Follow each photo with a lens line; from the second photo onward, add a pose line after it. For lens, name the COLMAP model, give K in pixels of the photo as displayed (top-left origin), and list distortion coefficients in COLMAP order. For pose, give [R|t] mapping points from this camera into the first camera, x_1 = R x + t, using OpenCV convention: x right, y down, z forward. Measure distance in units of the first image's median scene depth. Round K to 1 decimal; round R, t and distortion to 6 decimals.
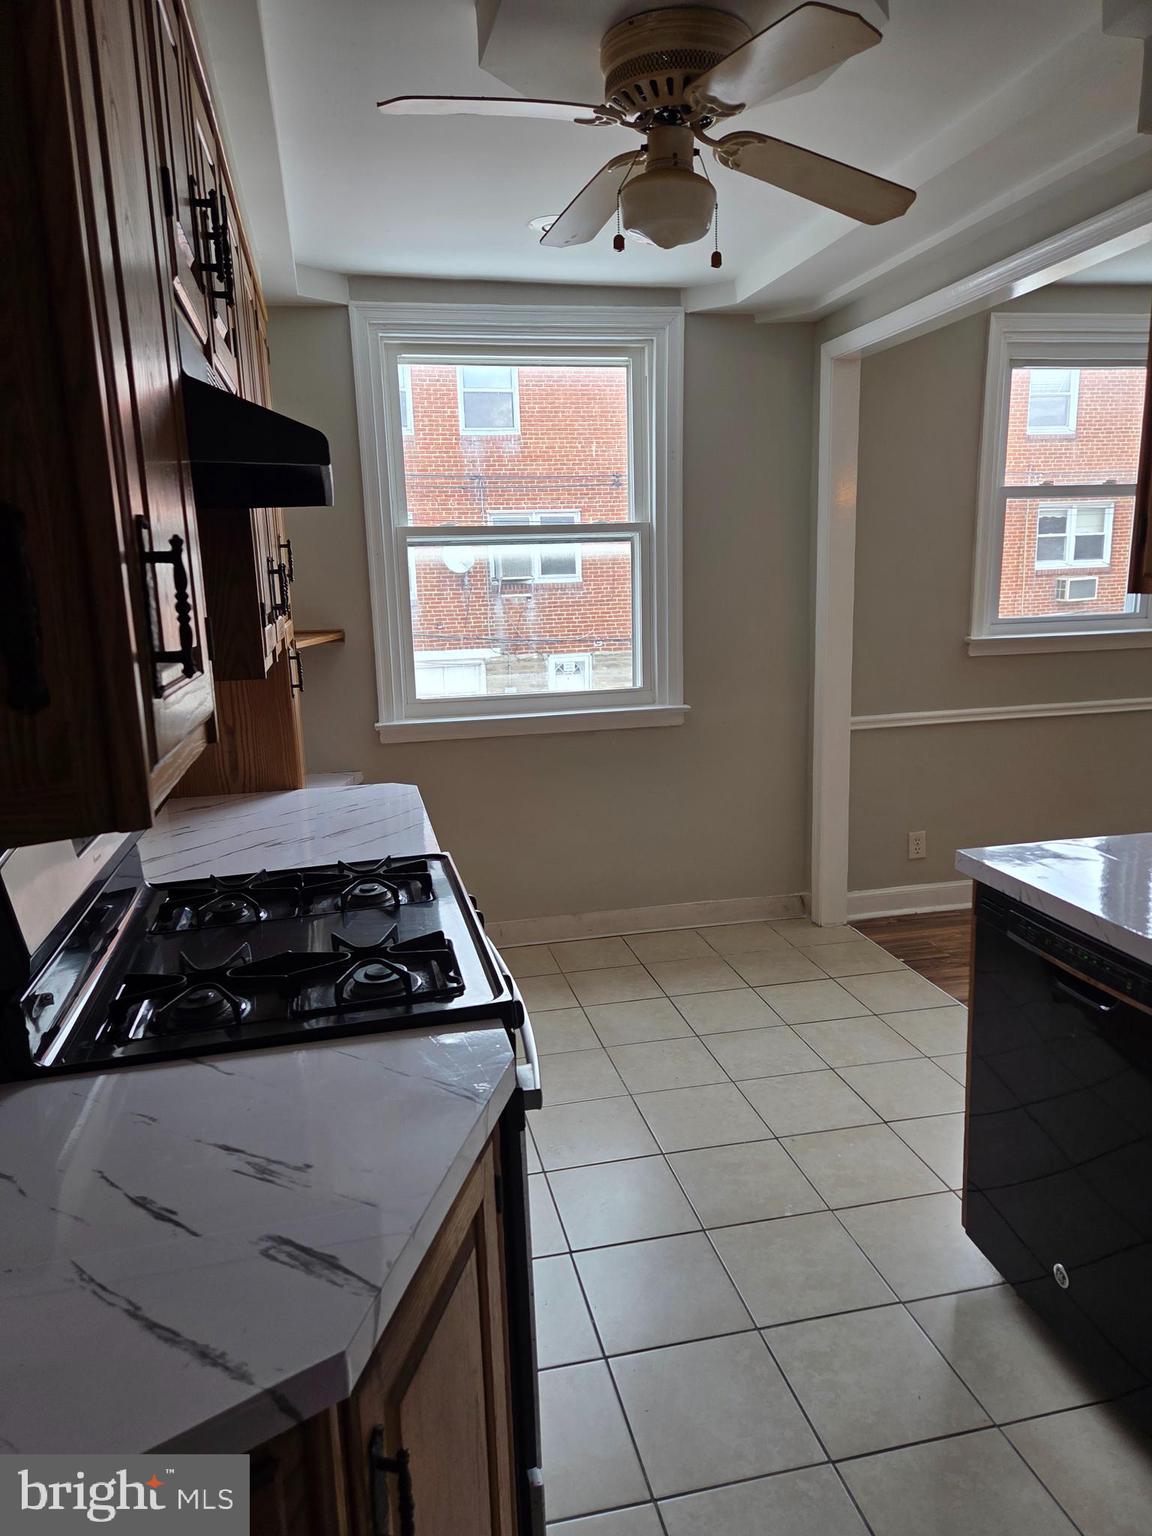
lens RADIAL K [[1045.2, 0, 576.0], [0, 1045.2, 768.0], [0, 0, 1]] dist [0.061150, -0.000301]
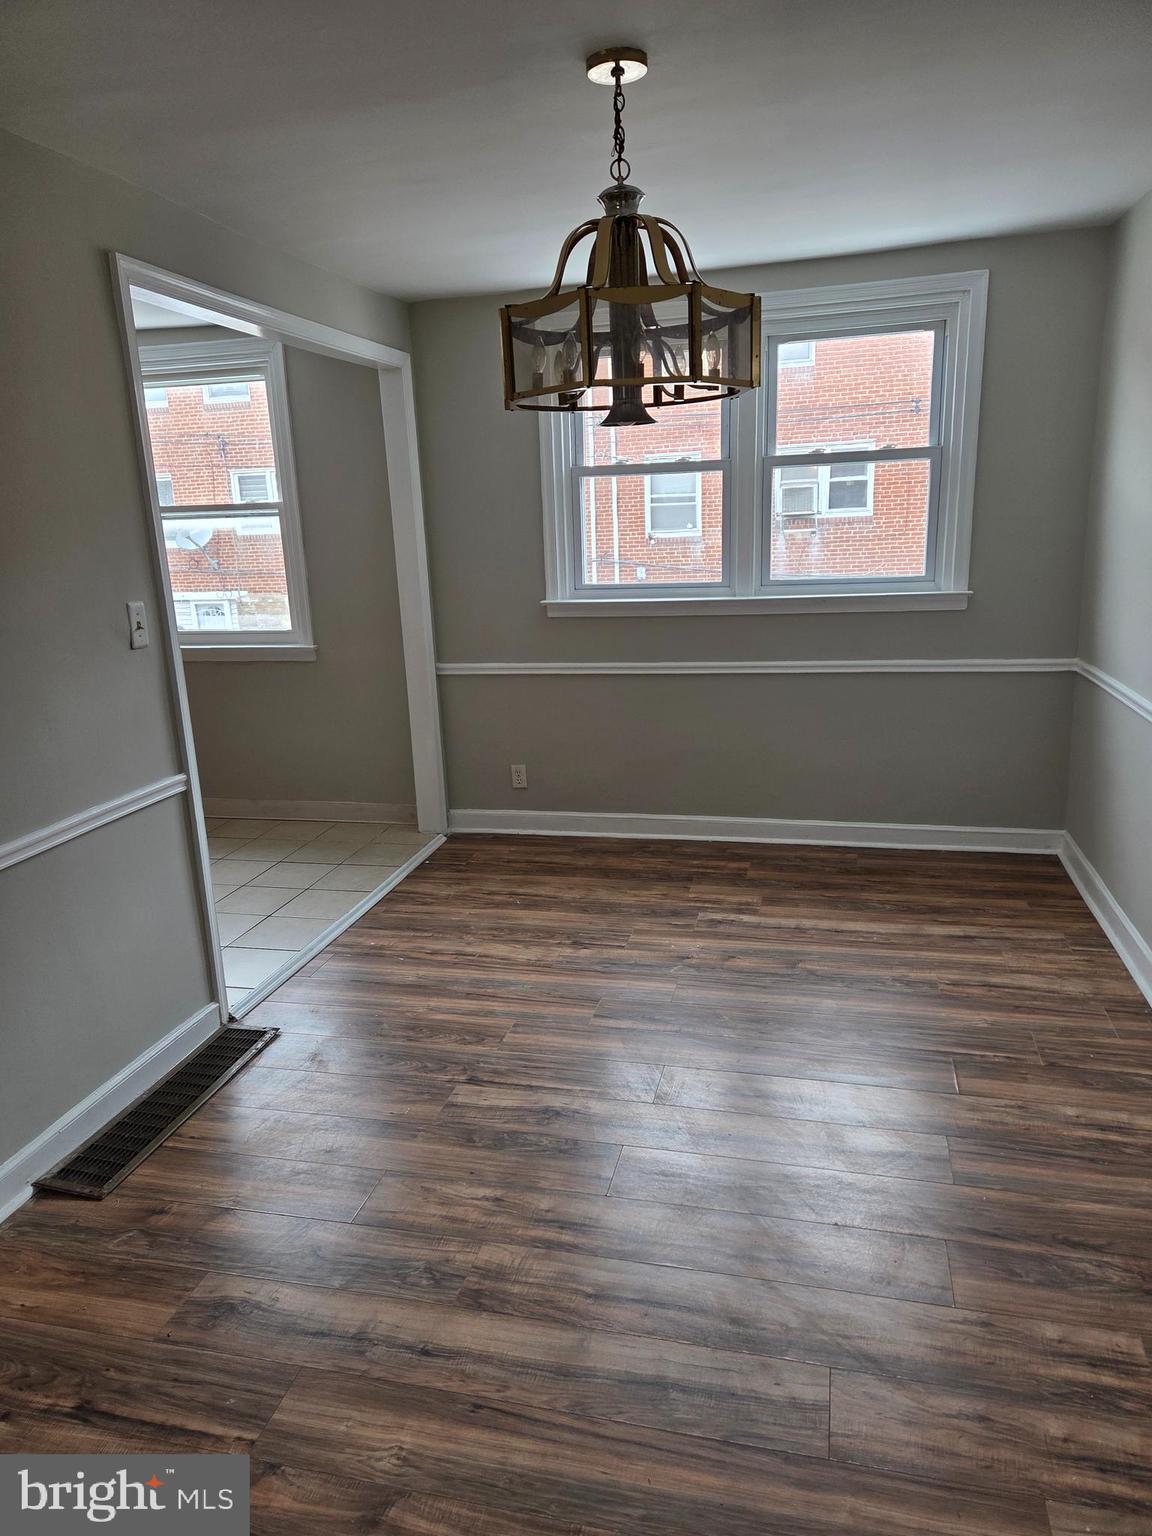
lens RADIAL K [[1033.6, 0, 576.0], [0, 1033.6, 768.0], [0, 0, 1]] dist [0.076217, -0.000533]
pose [[0.897735, 0.099072, -0.429252, 0.904132], [-0.068650, 0.993942, 0.085831, -0.041228], [0.435155, -0.047585, 0.899097, -0.012907]]
